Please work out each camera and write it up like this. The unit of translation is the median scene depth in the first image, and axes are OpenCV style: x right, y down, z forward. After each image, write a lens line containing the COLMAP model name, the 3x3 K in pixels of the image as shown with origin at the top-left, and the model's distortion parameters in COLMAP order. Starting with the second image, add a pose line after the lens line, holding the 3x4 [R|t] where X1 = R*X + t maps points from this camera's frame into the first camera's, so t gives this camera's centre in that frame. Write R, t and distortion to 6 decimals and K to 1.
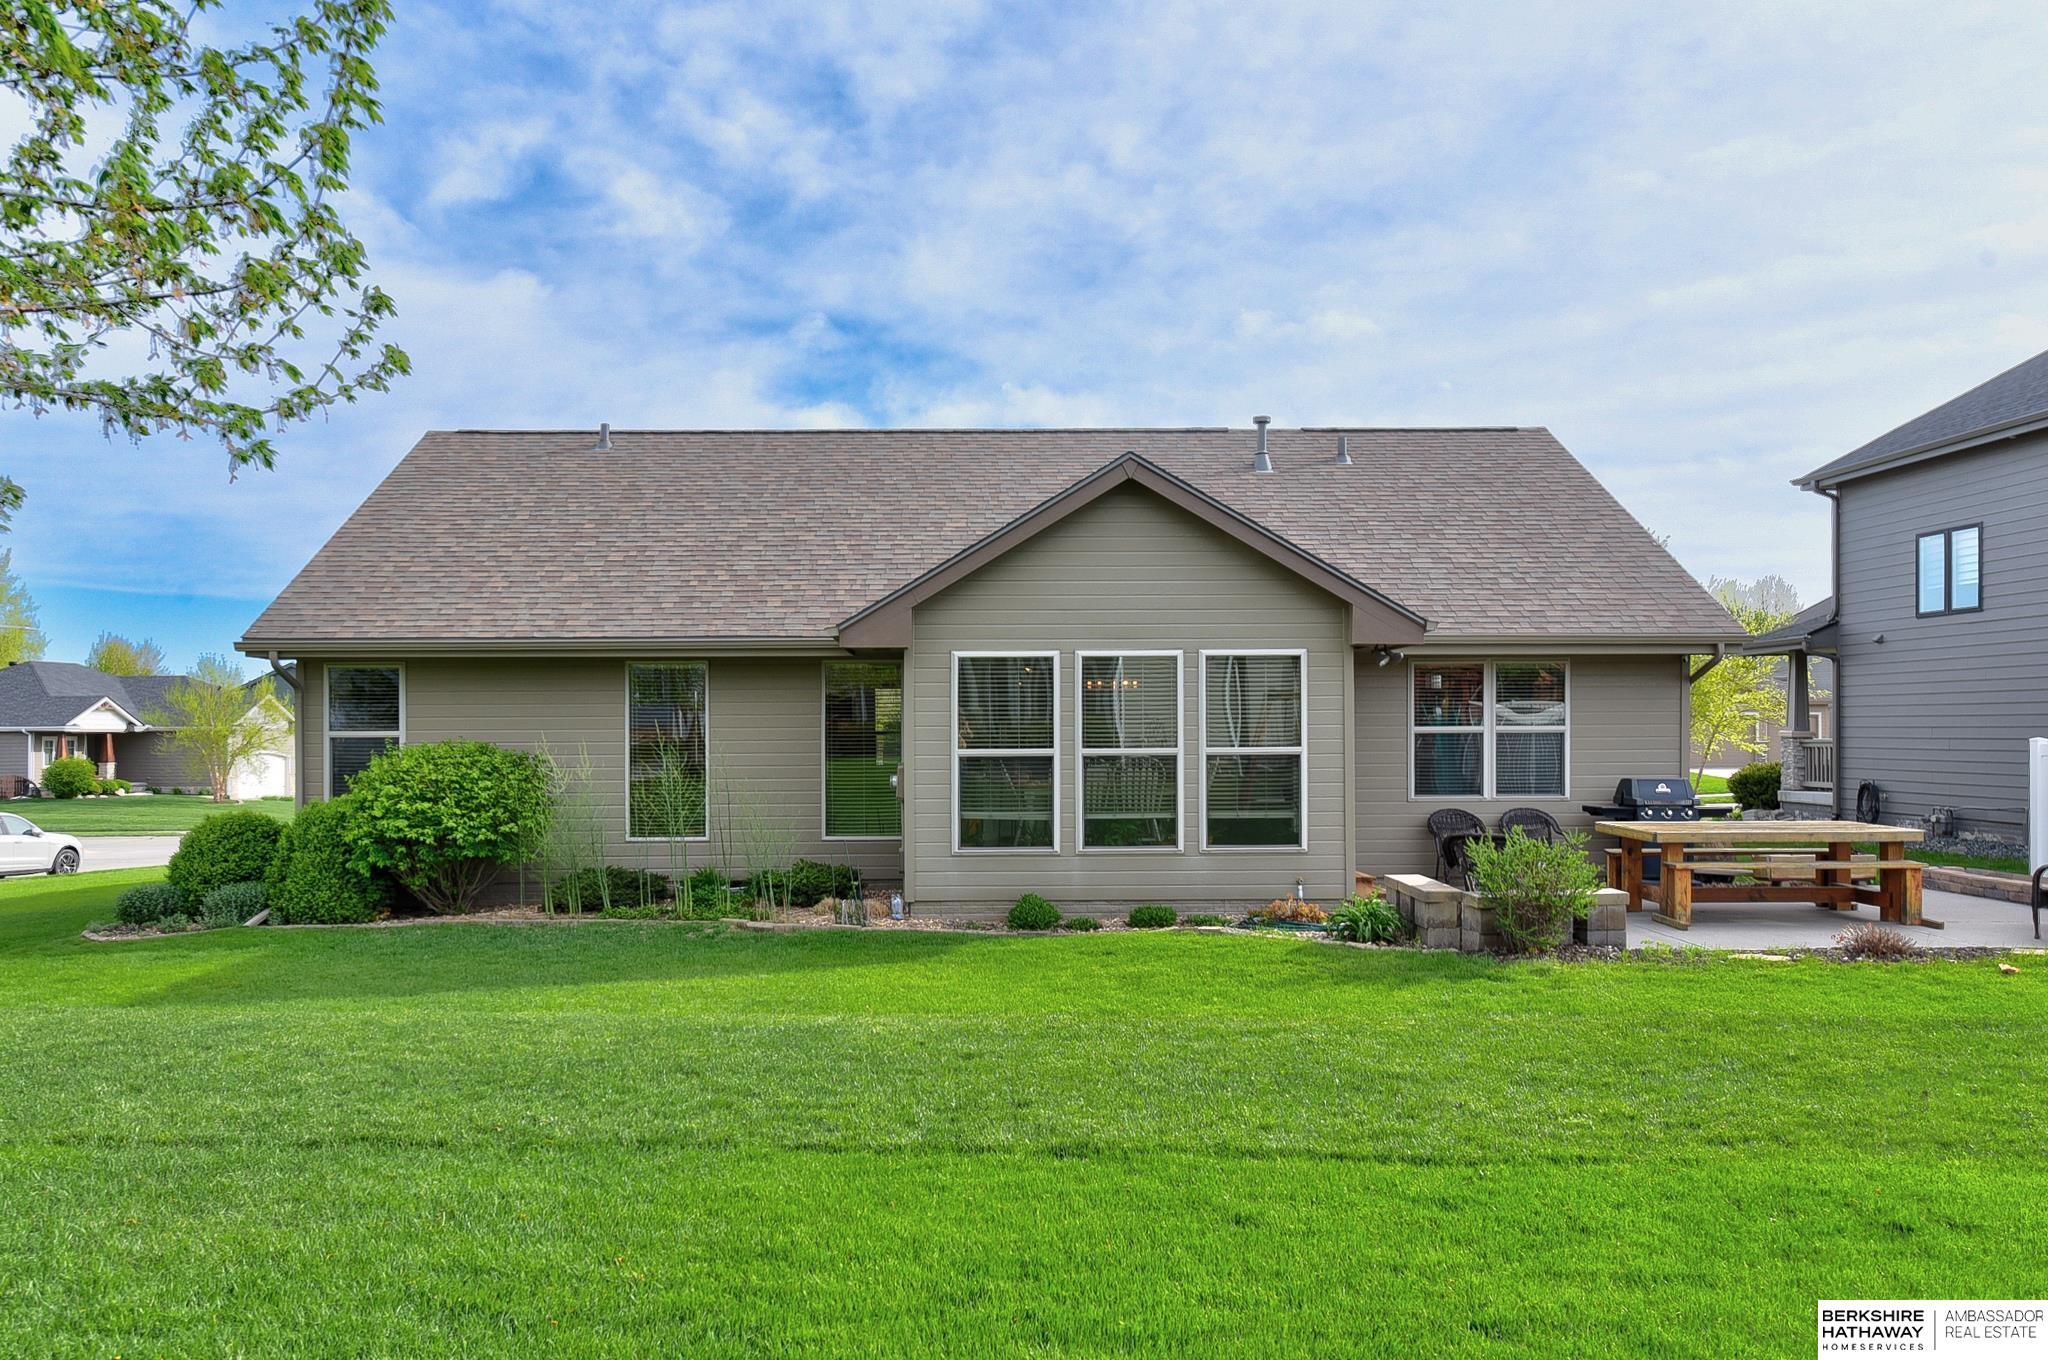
lens RADIAL K [[1533.4, 0, 1027.7], [0, 1533.4, 743.9], [0, 0, 1]] dist [-0.003870, -0.001640]
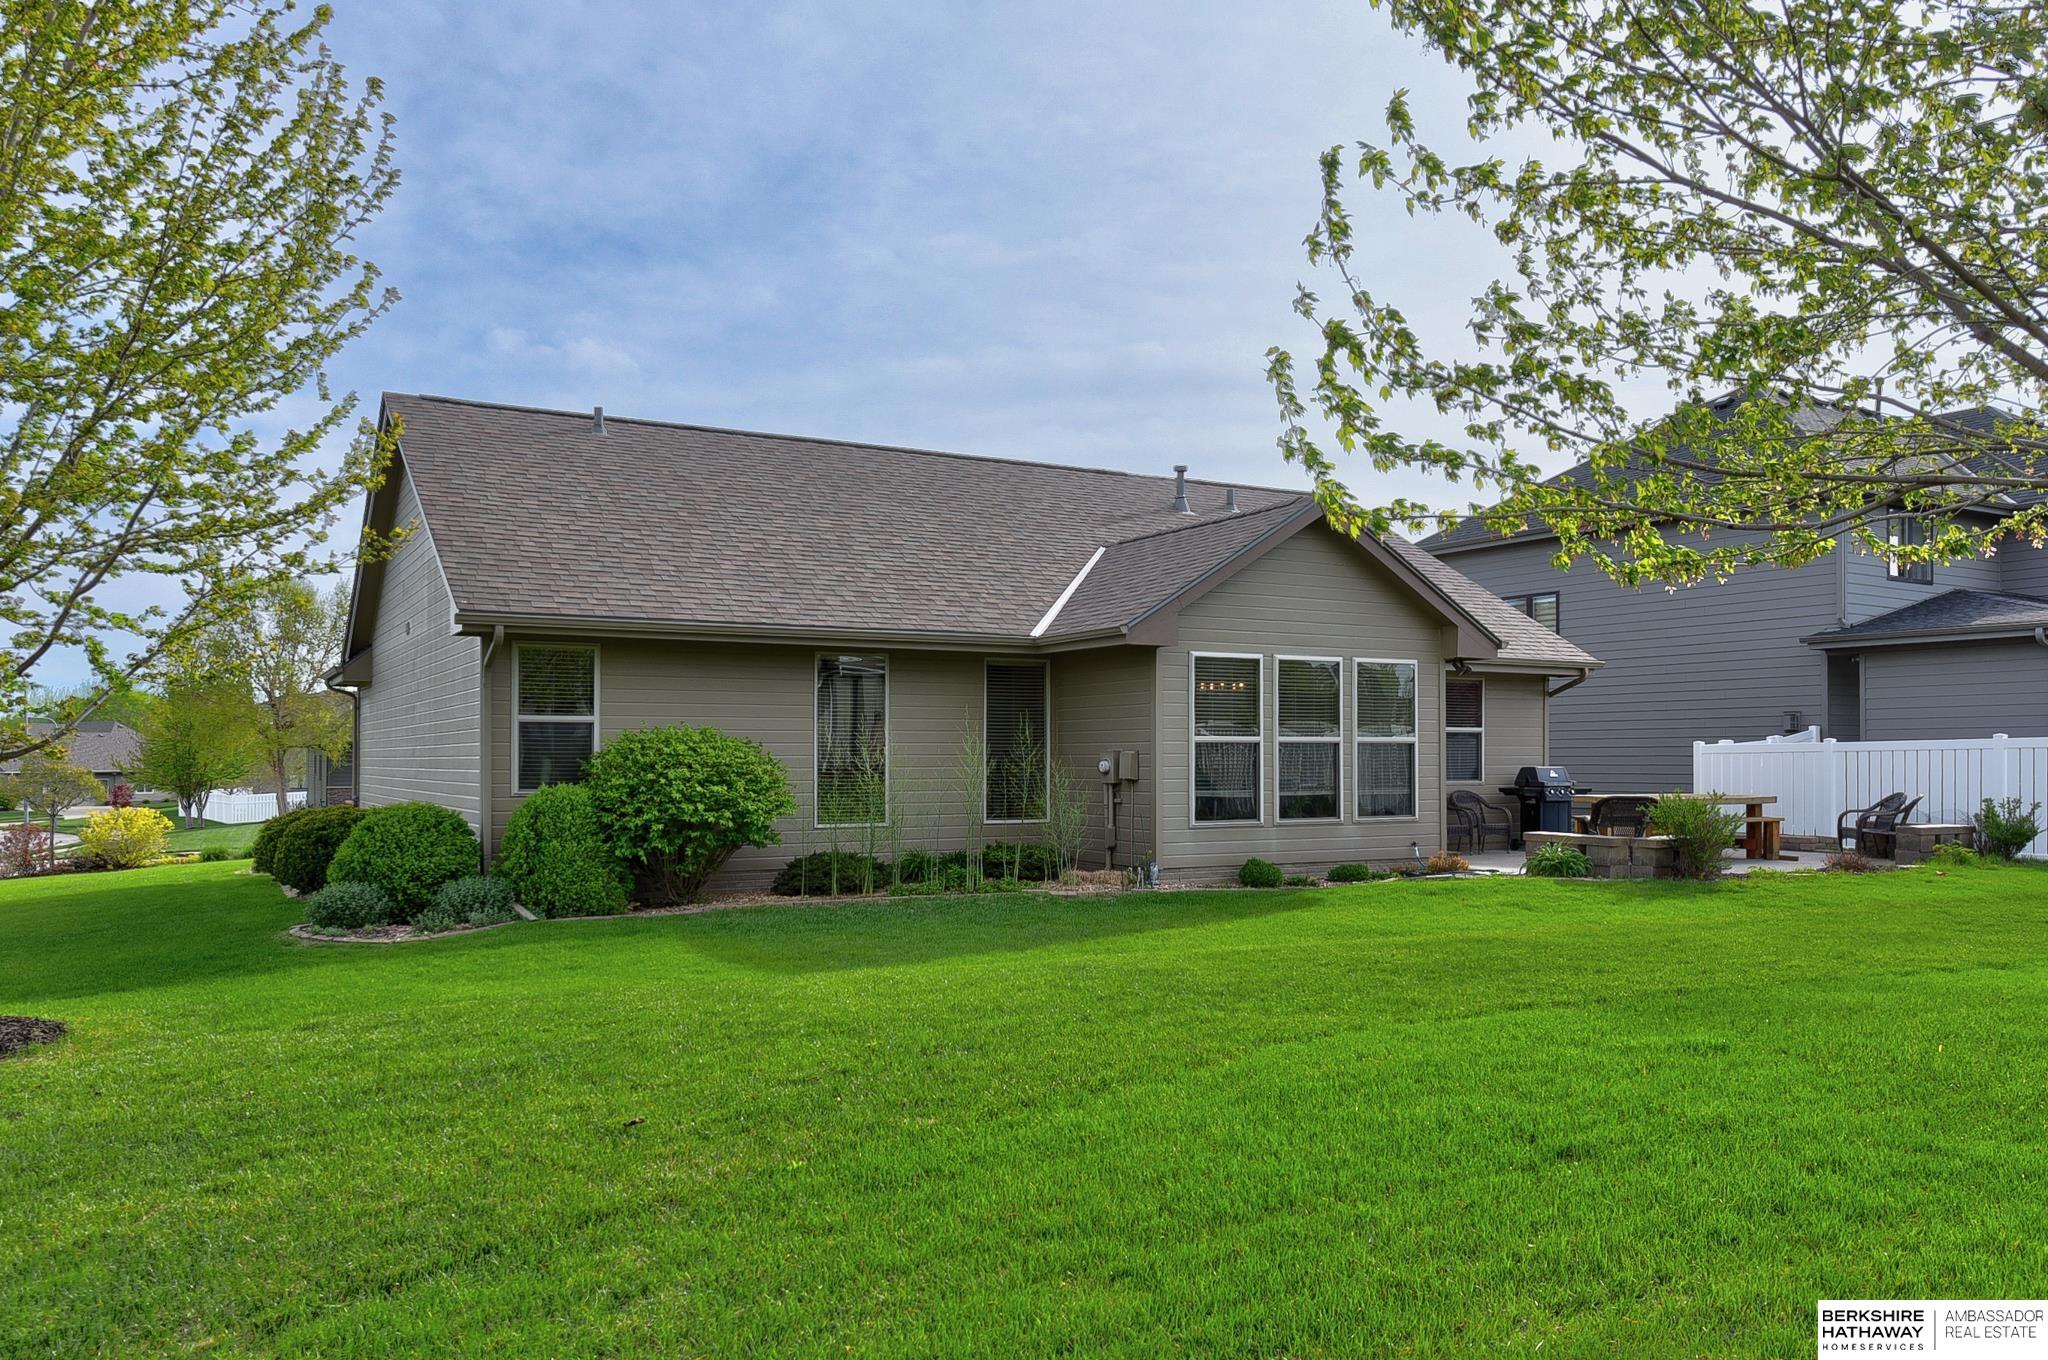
lens RADIAL K [[1533.4, 0, 1027.7], [0, 1533.4, 743.9], [0, 0, 1]] dist [-0.003870, -0.001640]
pose [[0.871135, 0.009424, 0.490953, -0.719272], [0.002251, 0.999729, -0.023184, 0.035805], [-0.491038, 0.021301, 0.870878, 0.056452]]
